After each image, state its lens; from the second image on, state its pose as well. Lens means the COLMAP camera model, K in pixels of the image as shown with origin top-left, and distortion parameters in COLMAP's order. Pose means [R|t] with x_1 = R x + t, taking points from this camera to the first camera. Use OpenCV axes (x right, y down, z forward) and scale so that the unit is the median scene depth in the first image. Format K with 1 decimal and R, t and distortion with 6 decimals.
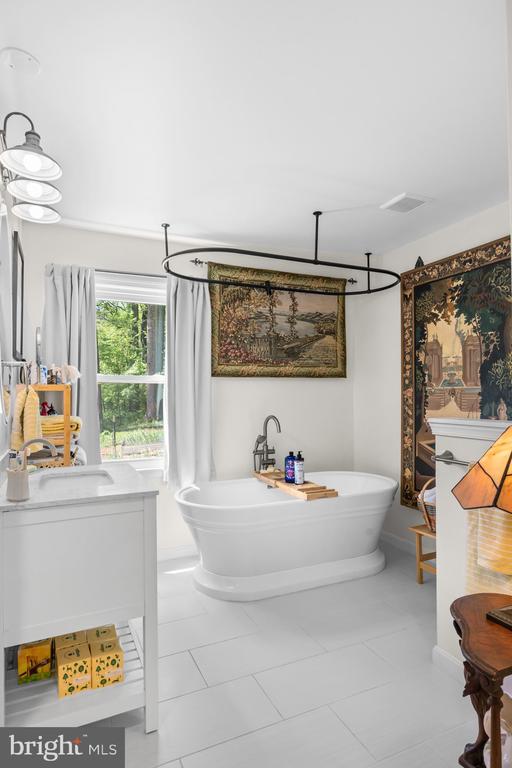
lens RADIAL K [[437.2, 0, 256.7], [0, 437.2, 396.2], [0, 0, 1]] dist [0.000529, 0.000071]
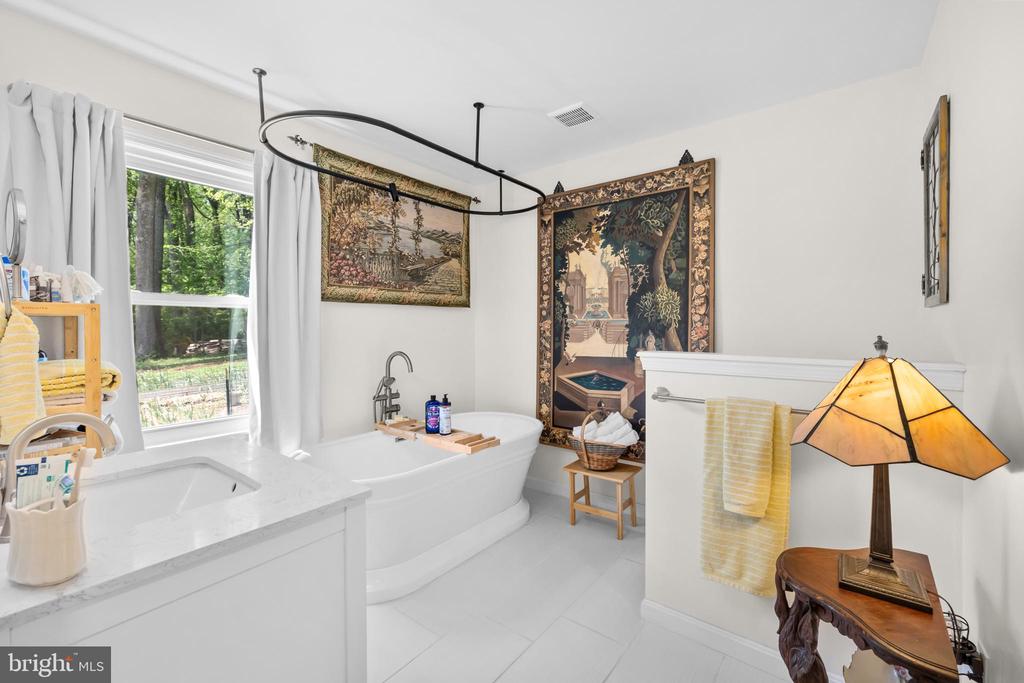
lens RADIAL K [[434.8, 0, 512.5], [0, 434.8, 337.3], [0, 0, 1]] dist [-0.000128, 0.000193]
pose [[0.889124, -0.005455, 0.457635, -0.158239], [-0.002926, 0.999841, 0.017603, 0.003282], [-0.457658, -0.016990, 0.888966, 0.205423]]
